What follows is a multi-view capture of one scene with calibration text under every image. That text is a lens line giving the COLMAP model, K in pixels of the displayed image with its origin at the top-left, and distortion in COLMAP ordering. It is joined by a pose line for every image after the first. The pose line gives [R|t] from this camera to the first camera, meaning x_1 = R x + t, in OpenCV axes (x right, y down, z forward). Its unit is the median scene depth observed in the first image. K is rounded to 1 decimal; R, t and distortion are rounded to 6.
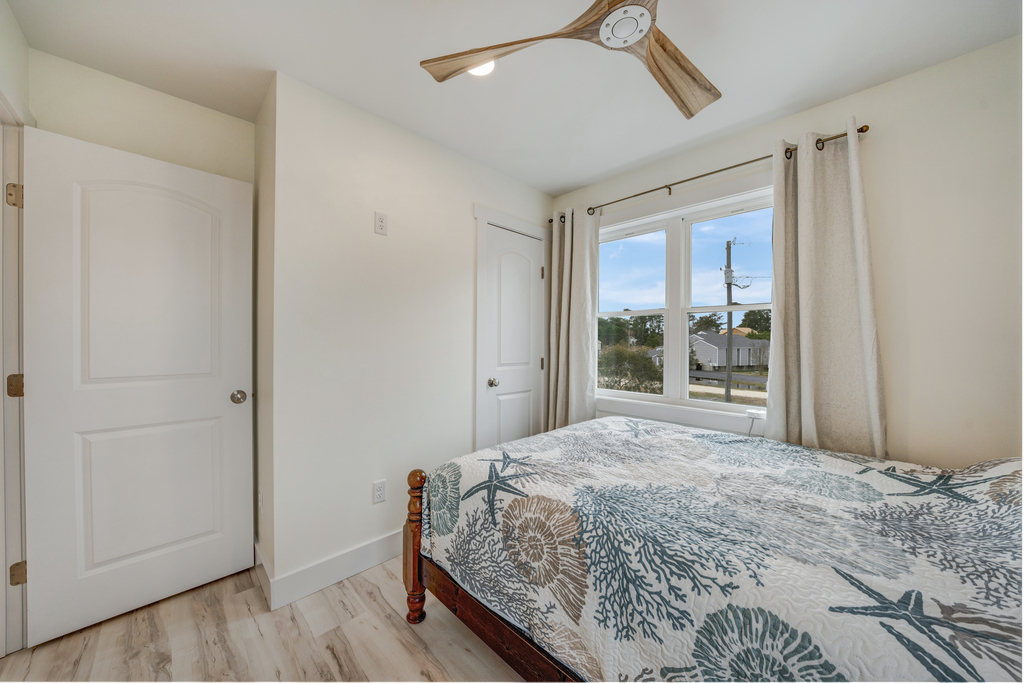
lens RADIAL K [[356.6, 0, 504.1], [0, 356.6, 343.4], [0, 0, 1]] dist [-0.024228, 0.002458]
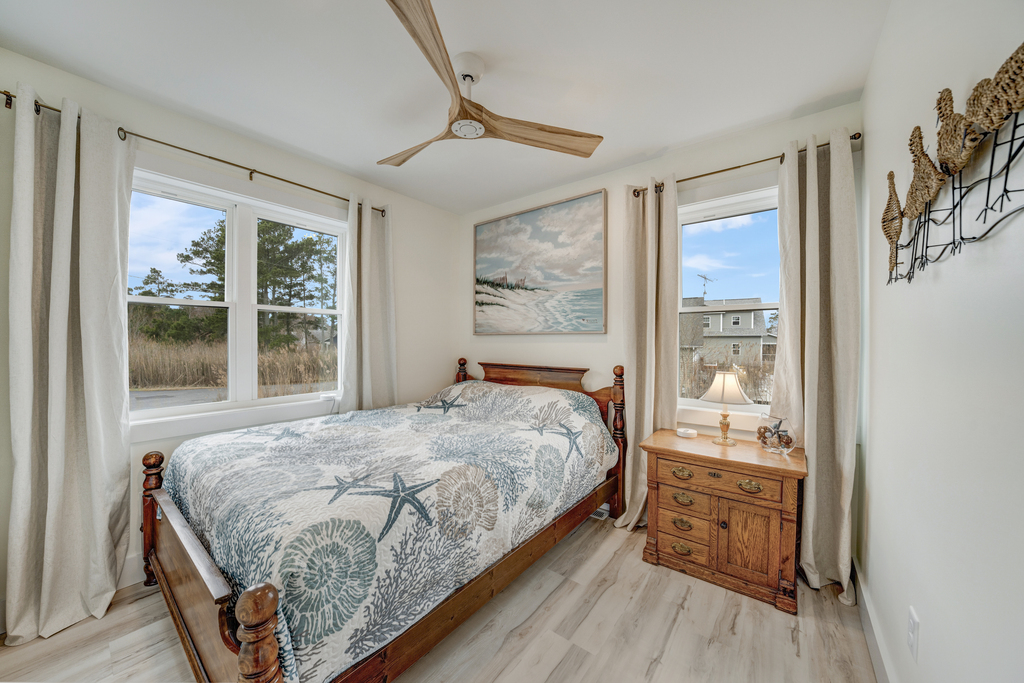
lens RADIAL K [[356.6, 0, 504.7], [0, 356.6, 340.2], [0, 0, 1]] dist [-0.024228, 0.002458]
pose [[-0.122970, -0.006744, 0.992387, -0.983052], [0.002274, 0.999972, 0.007077, -0.014097], [-0.992408, 0.003127, -0.122951, 0.860167]]
